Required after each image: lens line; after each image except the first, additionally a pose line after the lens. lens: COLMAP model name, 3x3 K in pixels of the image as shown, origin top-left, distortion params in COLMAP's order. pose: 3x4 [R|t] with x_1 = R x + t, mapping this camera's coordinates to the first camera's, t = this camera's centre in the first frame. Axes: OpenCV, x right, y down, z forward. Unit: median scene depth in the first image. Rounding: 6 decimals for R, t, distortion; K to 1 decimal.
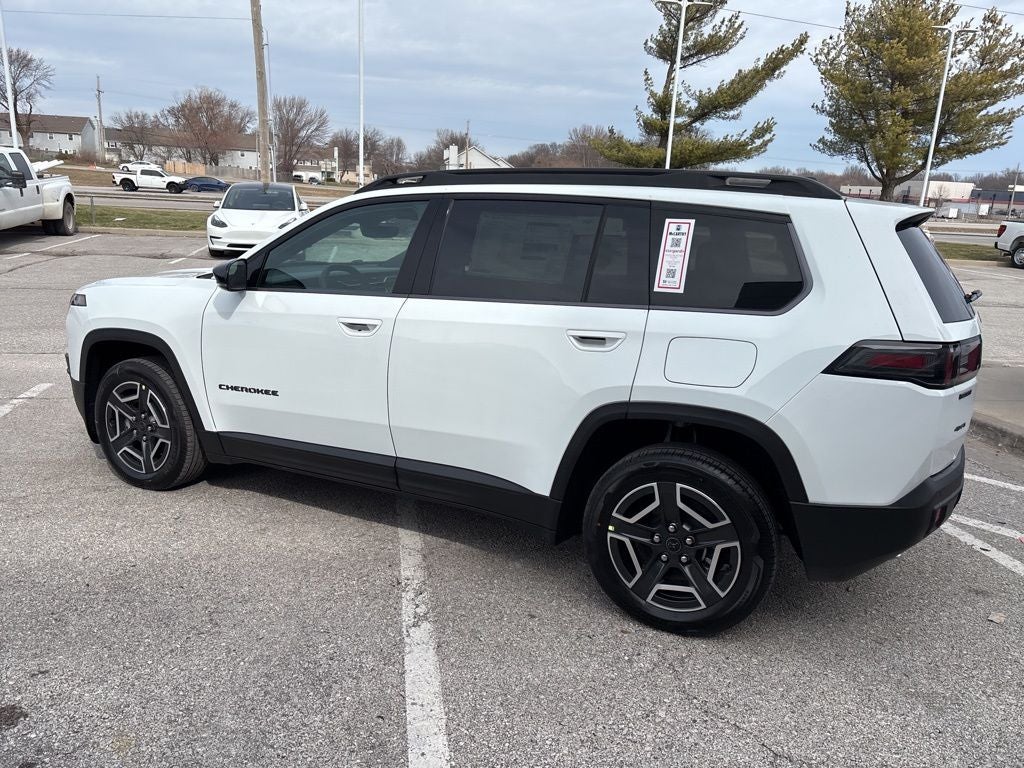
lens RADIAL K [[770.1, 0, 508.2], [0, 770.1, 389.3], [0, 0, 1]] dist [0.052815, -0.062268]
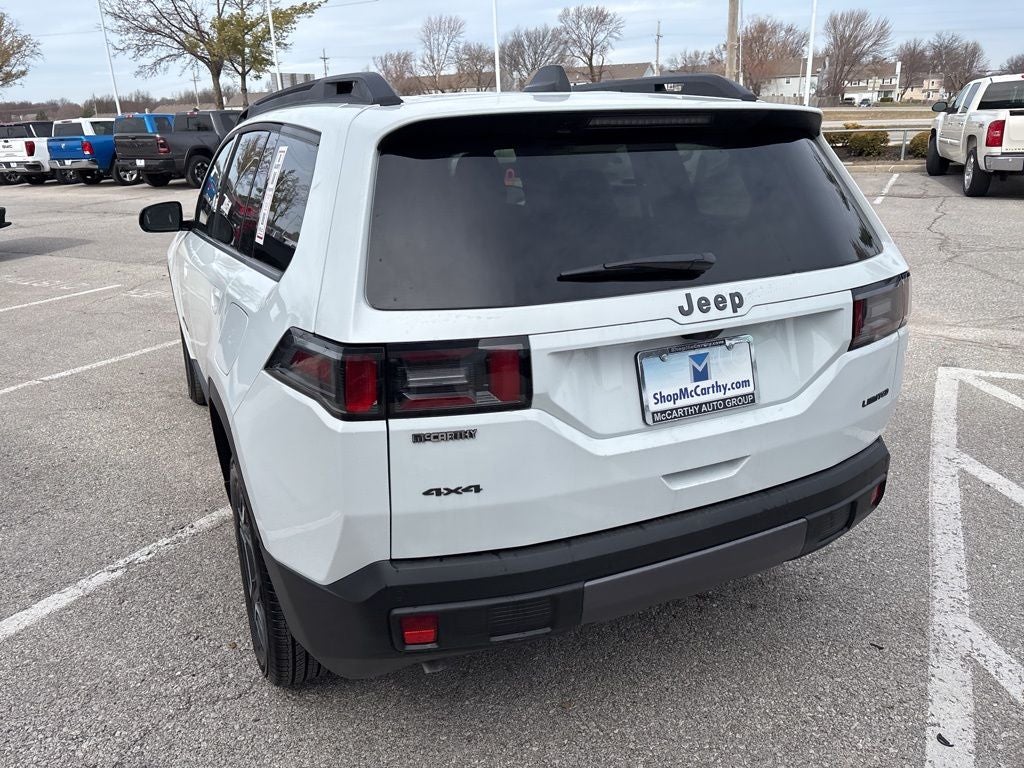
lens RADIAL K [[770.1, 0, 507.4], [0, 770.1, 380.9], [0, 0, 1]] dist [0.052815, -0.062268]
pose [[0.786446, 0.129996, -0.603824, 0.679754], [-0.085761, 0.991114, 0.101676, -0.068378], [0.611676, -0.028178, 0.790606, 0.409671]]
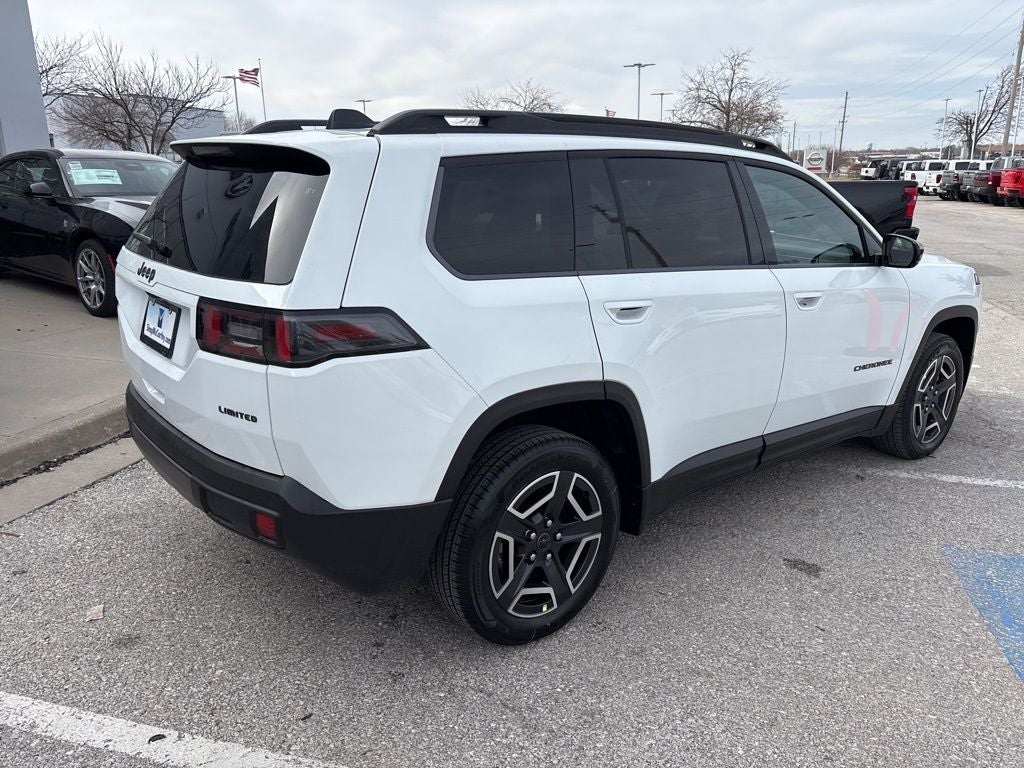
lens RADIAL K [[770.1, 0, 509.4], [0, 770.1, 375.8], [0, 0, 1]] dist [0.052815, -0.062268]
pose [[-0.401433, 0.192628, -0.895403, 0.979835], [-0.243352, 0.920060, 0.307034, -0.272311], [0.882967, 0.341152, -0.322465, 1.339200]]
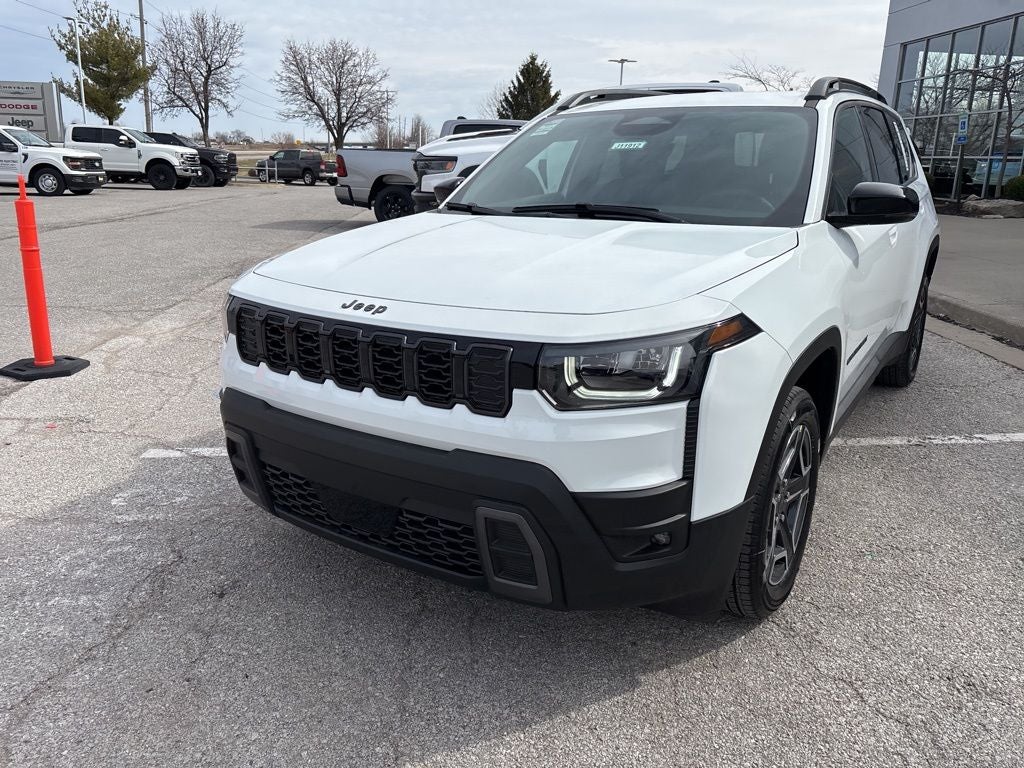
lens RADIAL K [[770.1, 0, 506.8], [0, 770.1, 379.5], [0, 0, 1]] dist [0.052815, -0.062268]
pose [[0.120760, -0.315116, 0.941339, -1.125783], [0.234620, 0.930472, 0.281380, -0.275851], [-0.964557, 0.186877, 0.186297, 1.191159]]
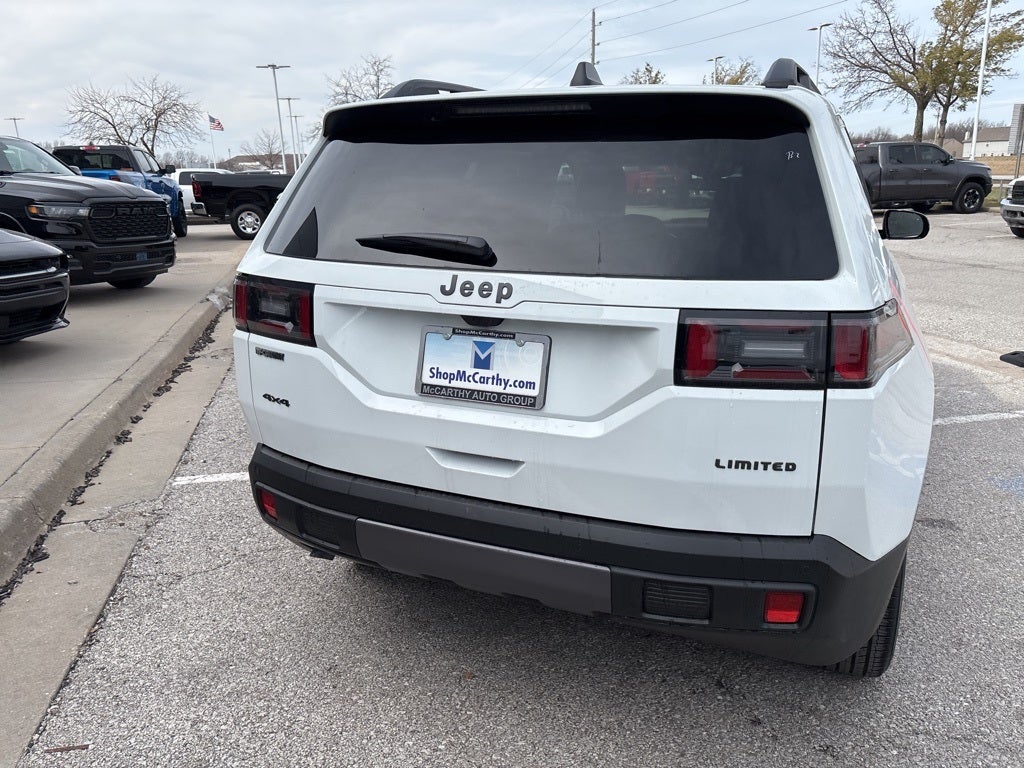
lens RADIAL K [[770.1, 0, 509.5], [0, 770.1, 391.0], [0, 0, 1]] dist [0.052815, -0.062268]
pose [[0.063136, 0.224677, -0.972386, 0.938928], [-0.226610, 0.952108, 0.205278, -0.116069], [0.971937, 0.207392, 0.111027, 0.810621]]
